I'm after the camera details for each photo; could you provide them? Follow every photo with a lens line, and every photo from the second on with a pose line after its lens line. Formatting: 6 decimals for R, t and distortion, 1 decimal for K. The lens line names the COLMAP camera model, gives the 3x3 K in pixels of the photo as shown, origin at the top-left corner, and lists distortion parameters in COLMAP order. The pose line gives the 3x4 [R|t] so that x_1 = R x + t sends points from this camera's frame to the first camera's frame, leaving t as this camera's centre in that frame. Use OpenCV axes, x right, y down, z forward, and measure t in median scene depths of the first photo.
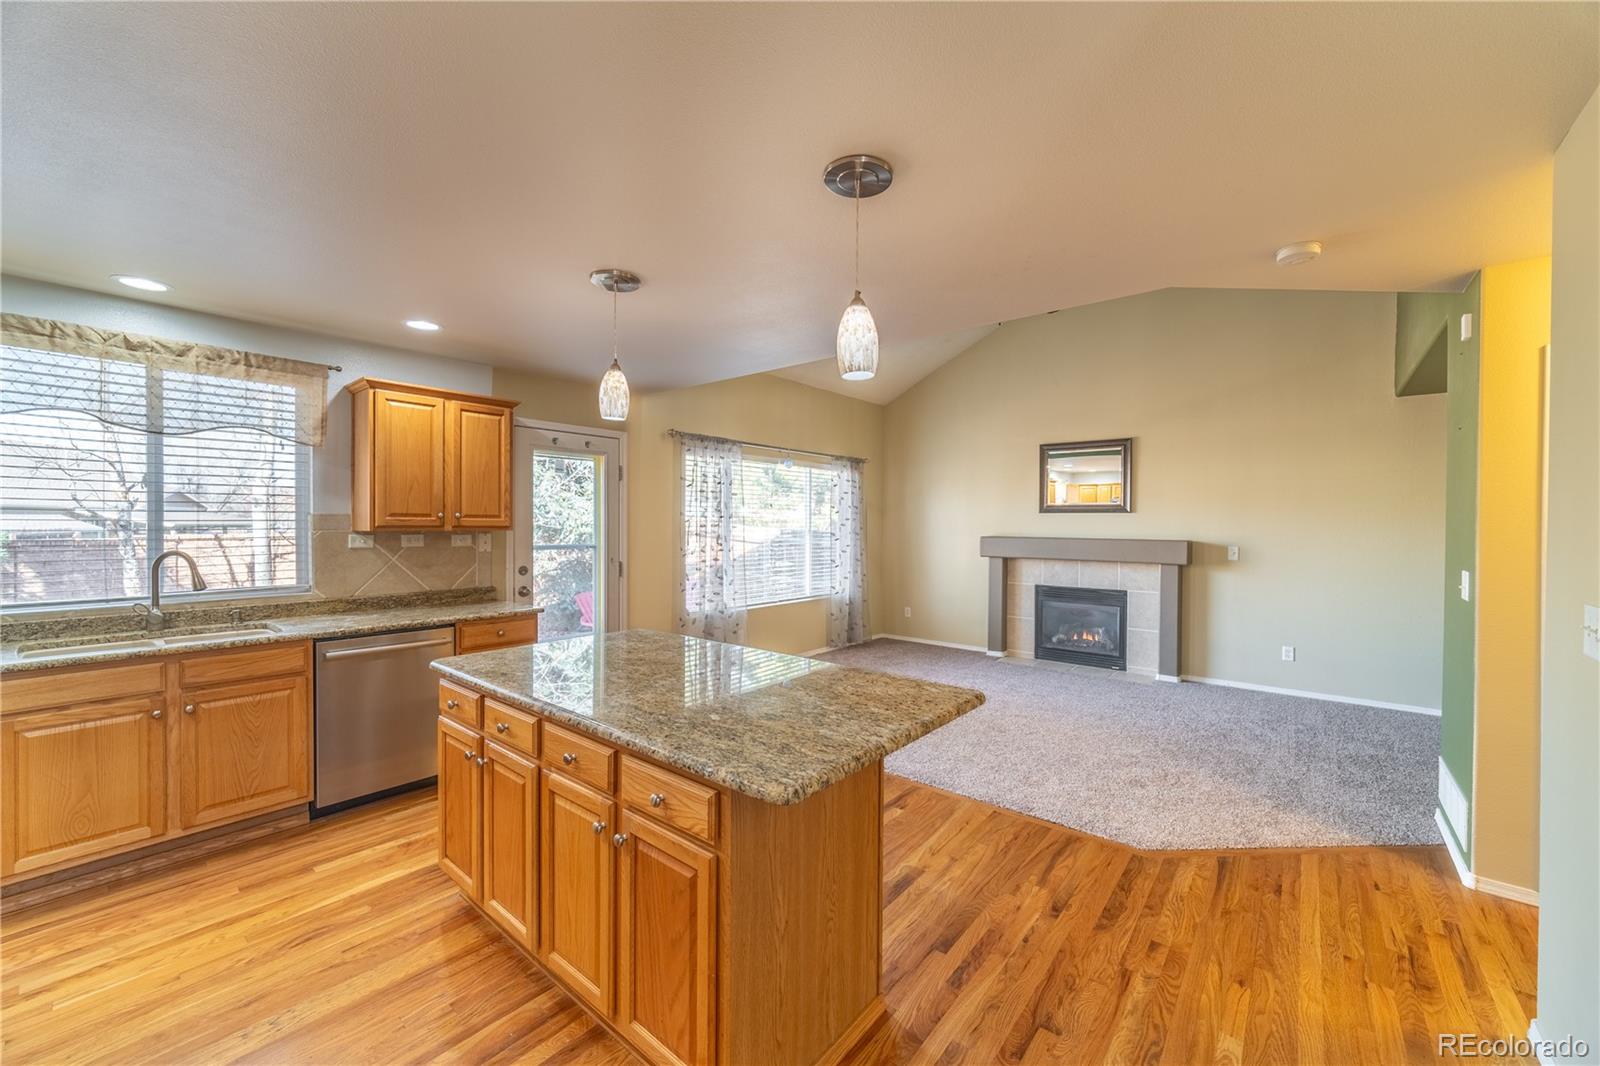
lens RADIAL K [[623.9, 0, 805.9], [0, 623.9, 528.0], [0, 0, 1]] dist [-0.004248, 0.001046]
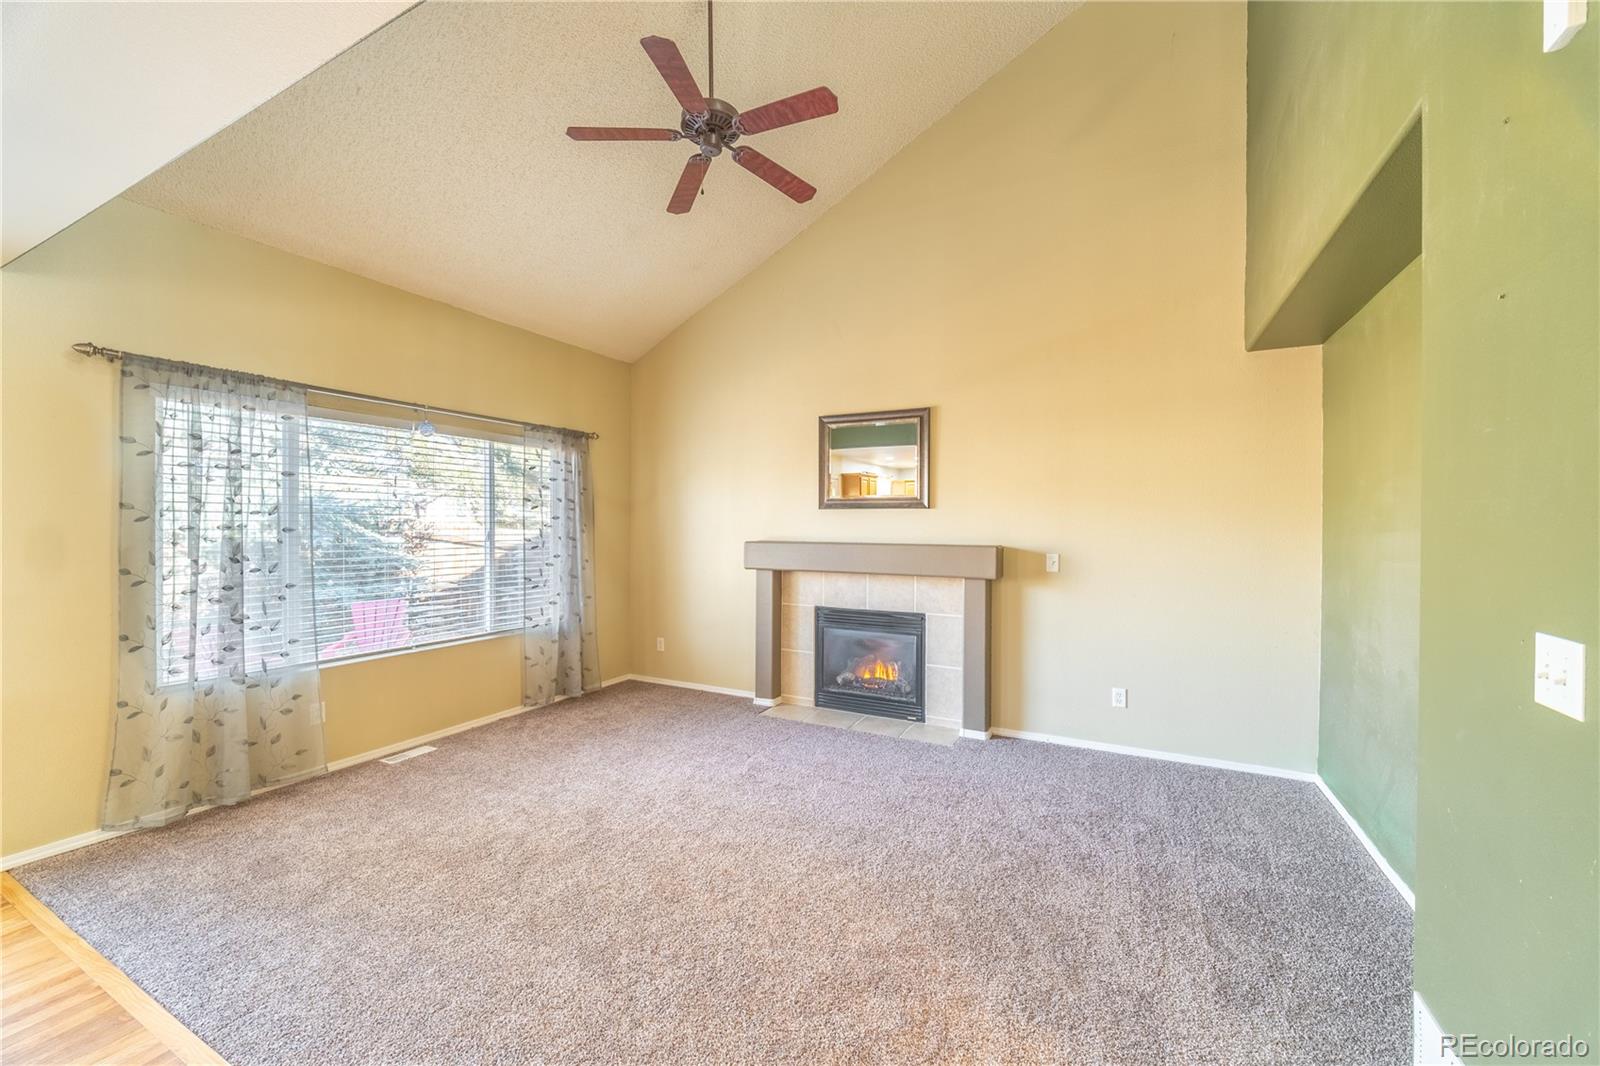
lens RADIAL K [[623.9, 0, 803.5], [0, 623.9, 530.5], [0, 0, 1]] dist [-0.004248, 0.001046]
pose [[0.977889, -0.004341, 0.209081, 0.214244], [0.004124, 0.999990, 0.001475, -0.000020], [-0.209086, -0.000581, 0.977897, 0.298982]]
